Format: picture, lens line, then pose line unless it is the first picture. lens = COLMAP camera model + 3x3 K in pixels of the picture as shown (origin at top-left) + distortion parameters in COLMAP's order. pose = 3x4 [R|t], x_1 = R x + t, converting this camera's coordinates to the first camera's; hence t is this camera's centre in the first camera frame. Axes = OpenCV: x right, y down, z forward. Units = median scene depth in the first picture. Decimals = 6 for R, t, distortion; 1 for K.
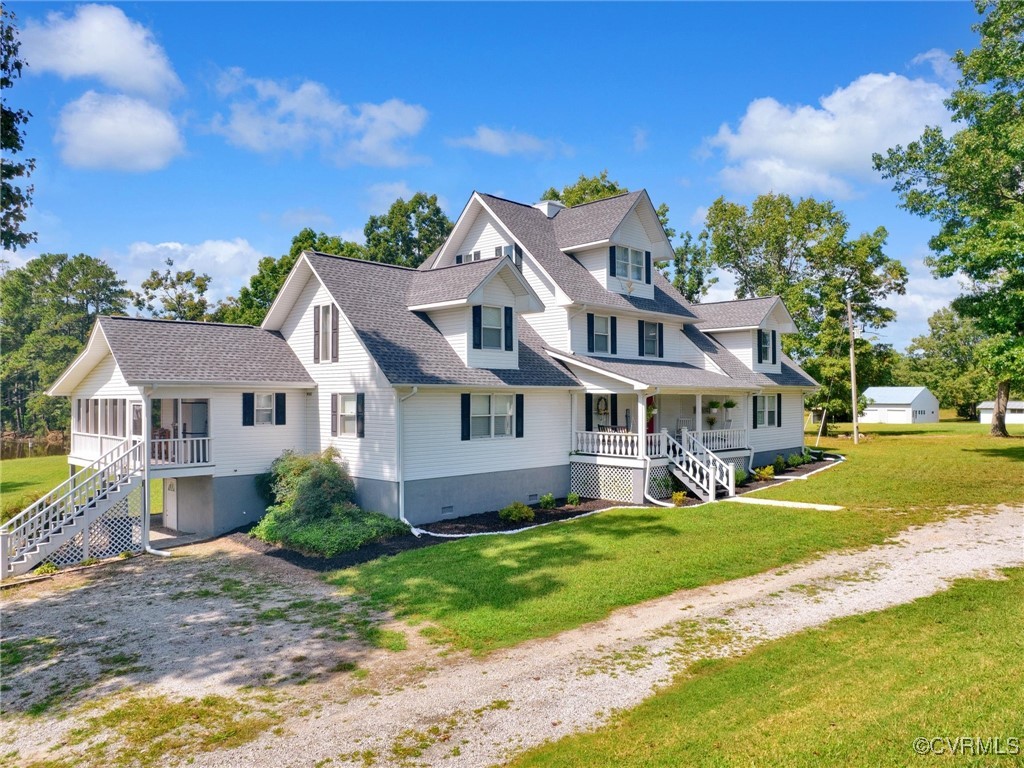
lens RADIAL K [[781.3, 0, 512.0], [0, 781.3, 384.0], [0, 0, 1]] dist [-0.075685, 0.065574]
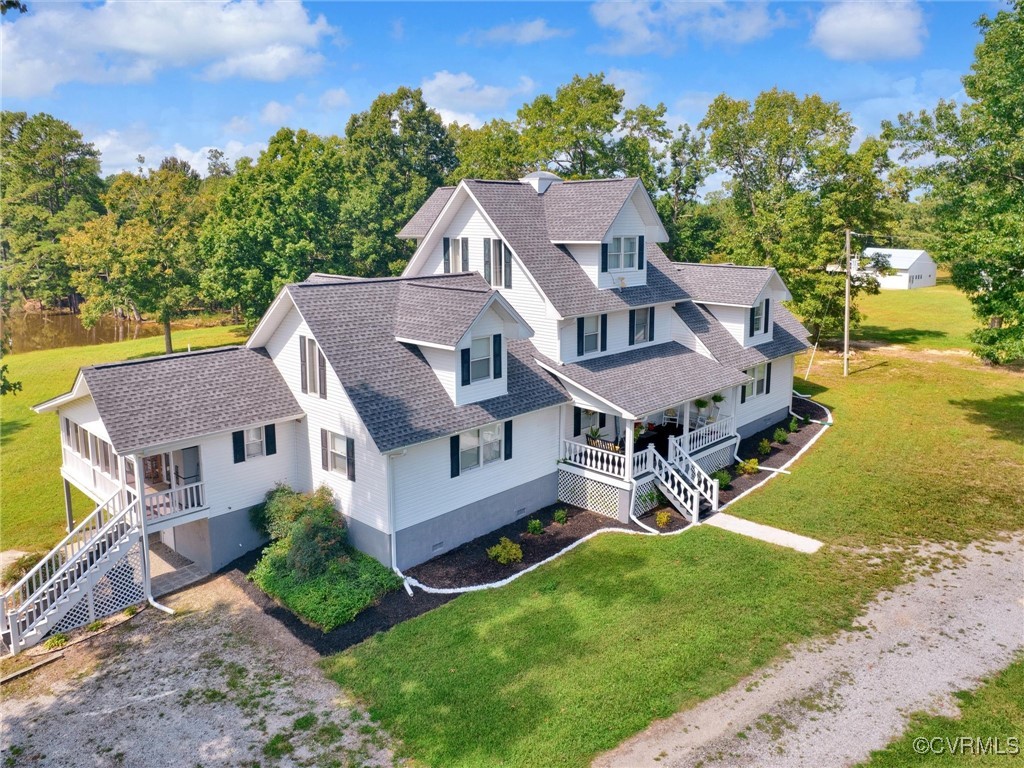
lens RADIAL K [[793.3, 0, 512.0], [0, 793.3, 384.0], [0, 0, 1]] dist [-0.071220, 0.065090]
pose [[0.999912, -0.000075, 0.013259, 0.000800], [-0.002184, 0.985403, 0.170227, -0.204381], [-0.013079, -0.170241, 0.985316, 0.002347]]
